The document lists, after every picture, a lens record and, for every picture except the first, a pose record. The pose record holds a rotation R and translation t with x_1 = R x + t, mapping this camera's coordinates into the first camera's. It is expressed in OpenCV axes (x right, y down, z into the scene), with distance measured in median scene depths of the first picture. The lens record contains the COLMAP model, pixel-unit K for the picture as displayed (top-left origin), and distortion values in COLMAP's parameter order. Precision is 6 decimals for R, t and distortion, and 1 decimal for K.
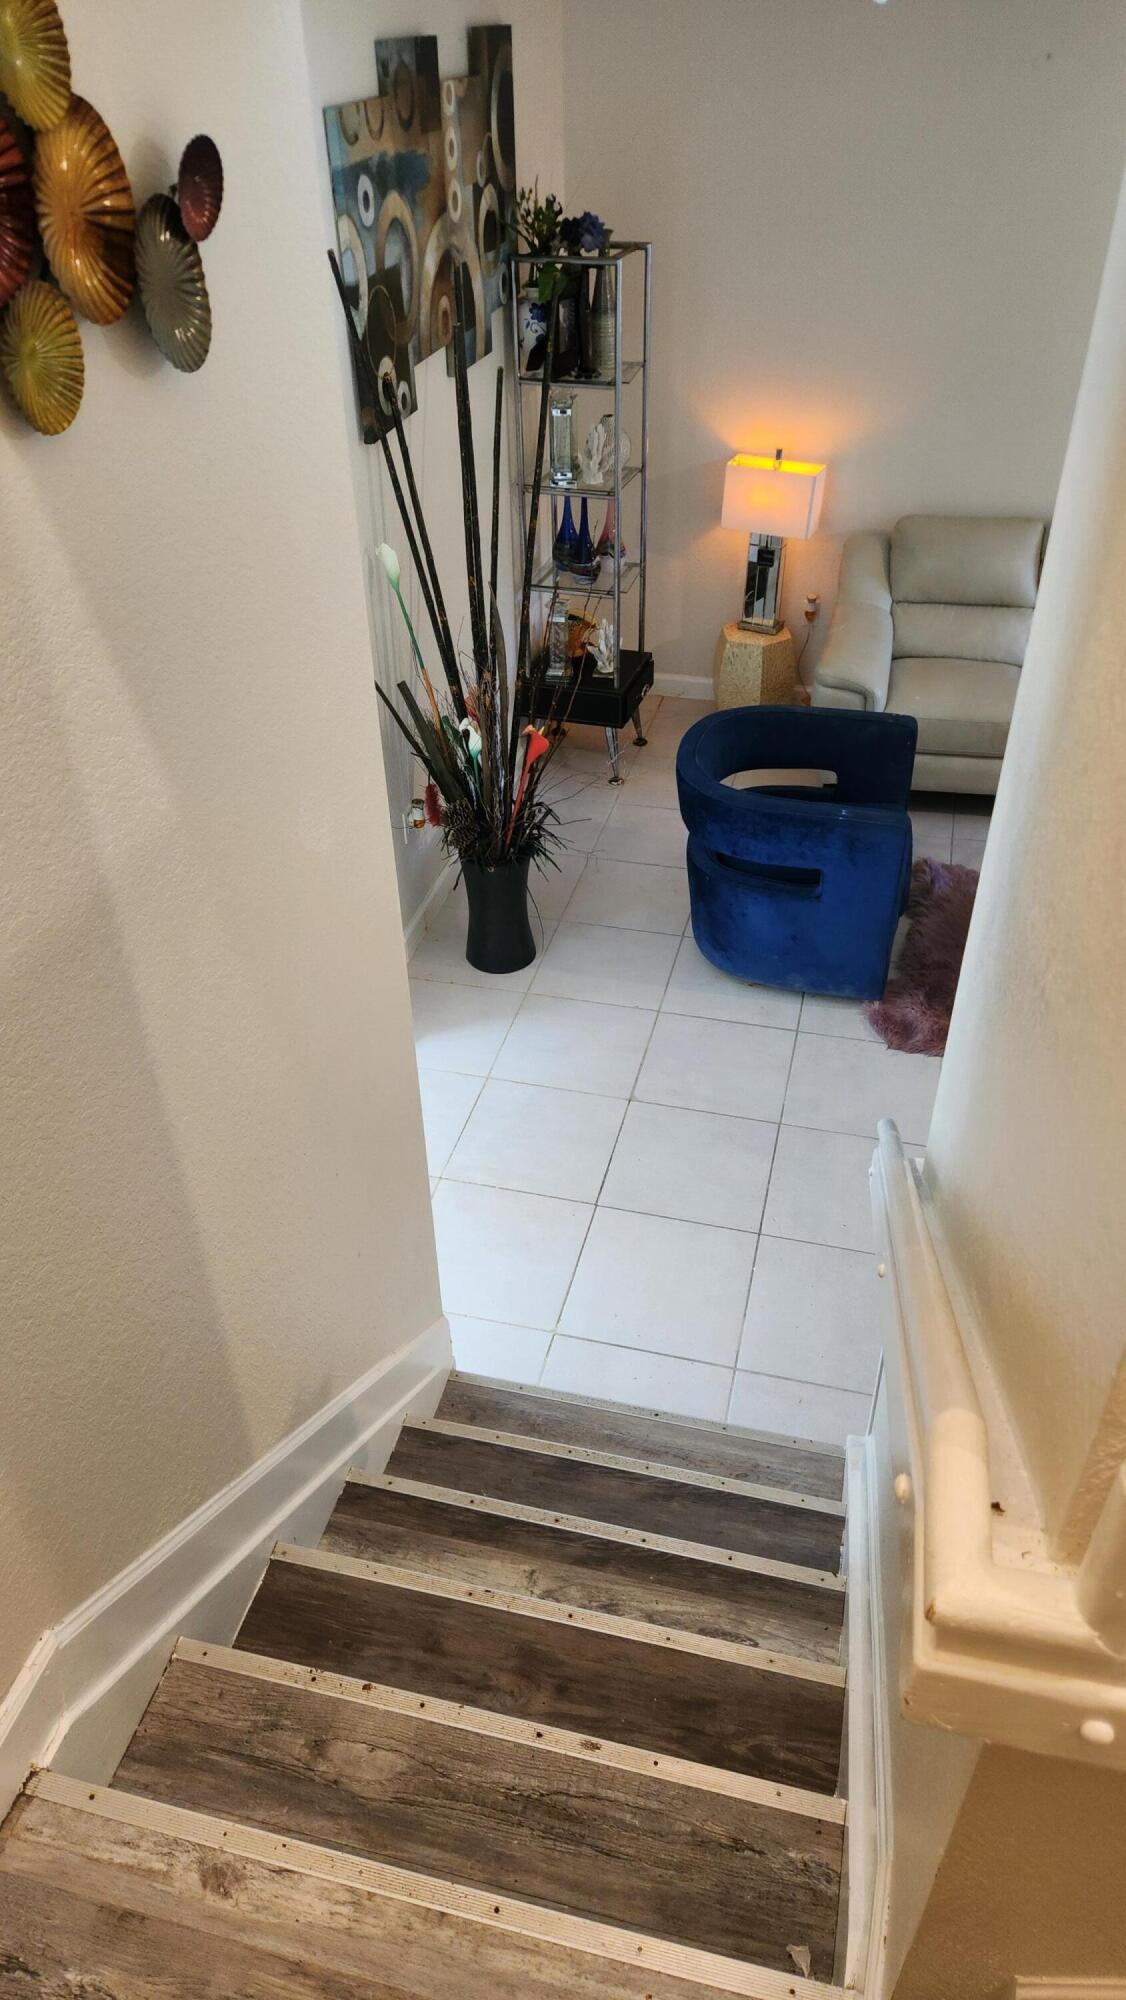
lens RADIAL K [[1314.9, 0, 577.4], [0, 1314.9, 985.0], [0, 0, 1]] dist [0.077607, -0.059552]
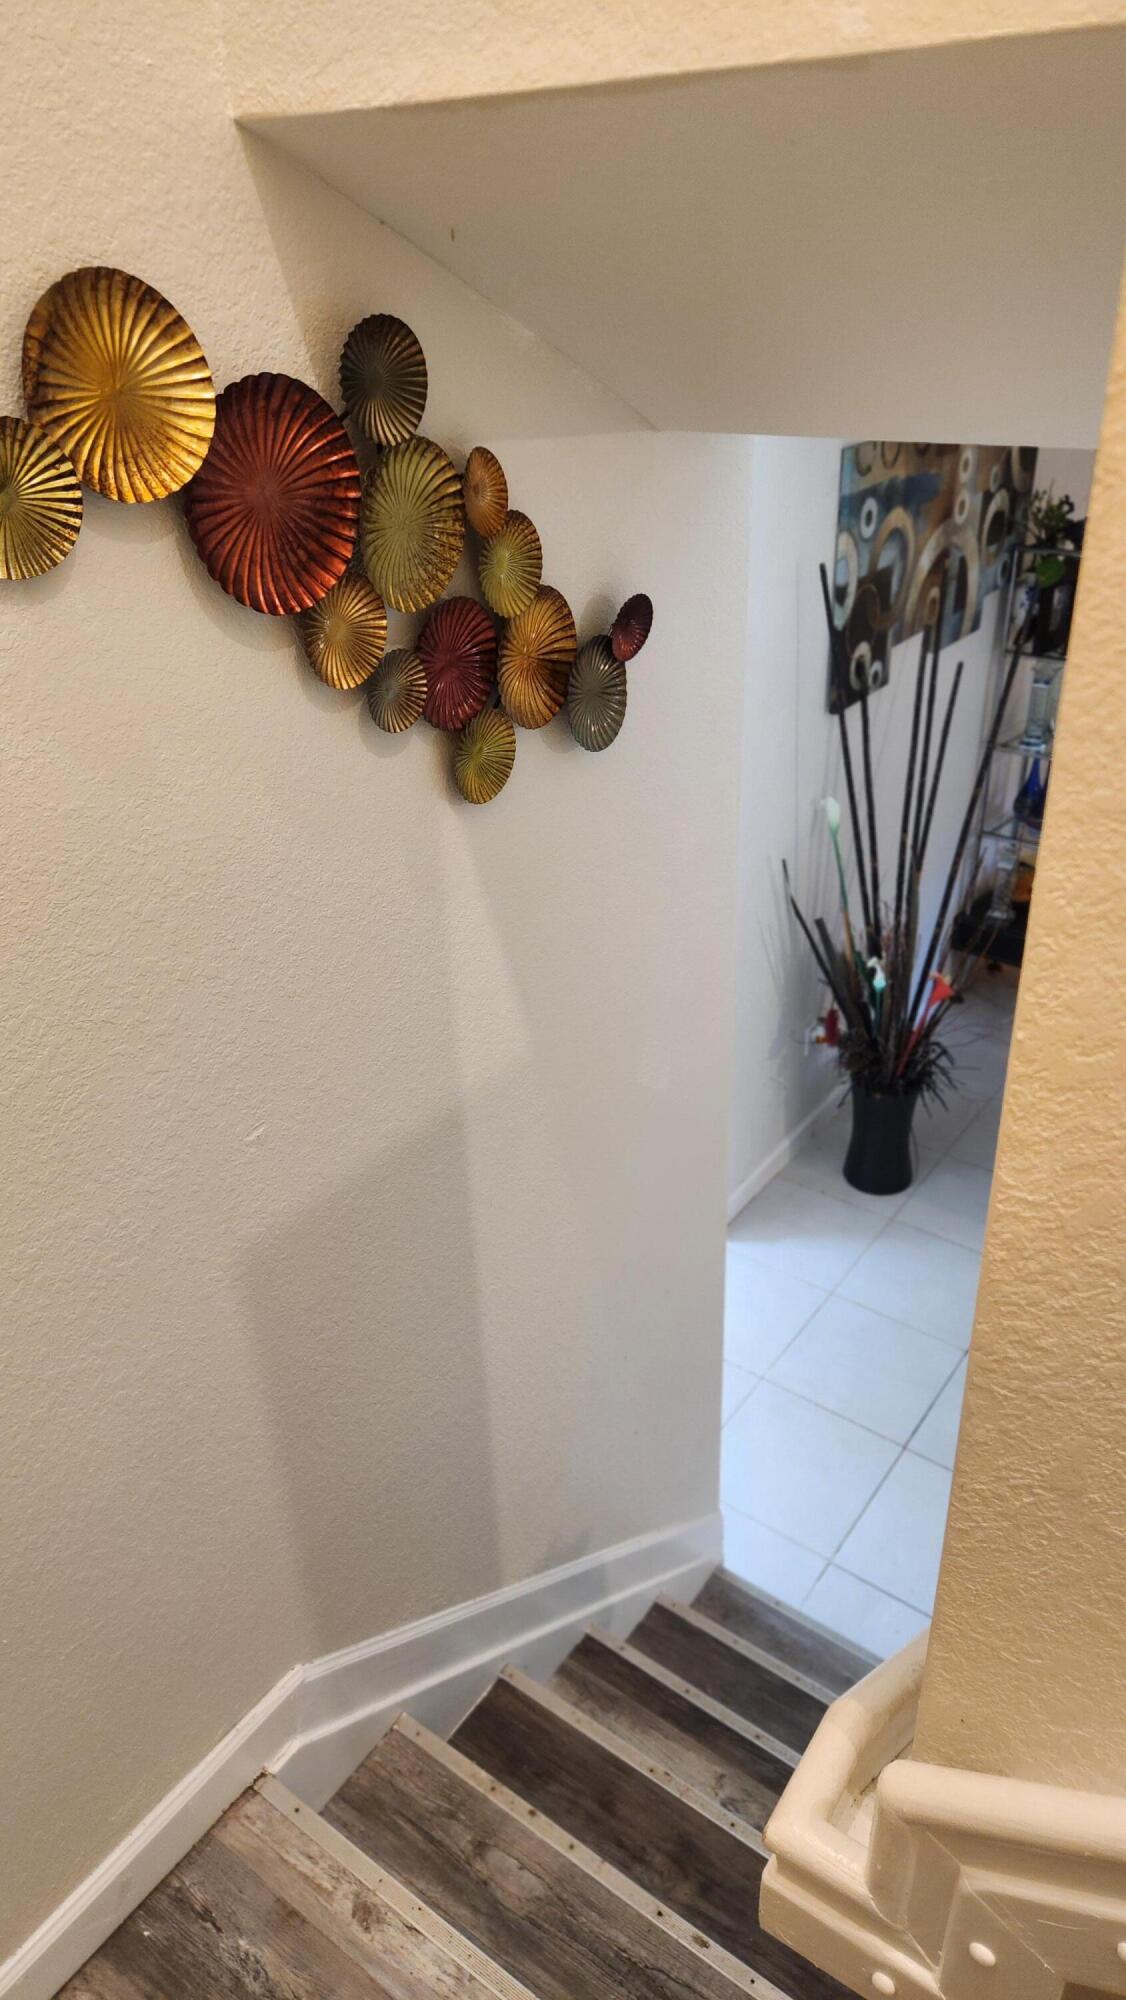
lens RADIAL K [[1314.9, 0, 616.1], [0, 1314.9, 1001.4], [0, 0, 1]] dist [0.077607, -0.059552]
pose [[0.931370, 0.176108, -0.318648, 0.129300], [-0.211173, 0.974268, -0.078782, -0.070225], [0.296574, 0.140665, 0.944594, -0.145960]]
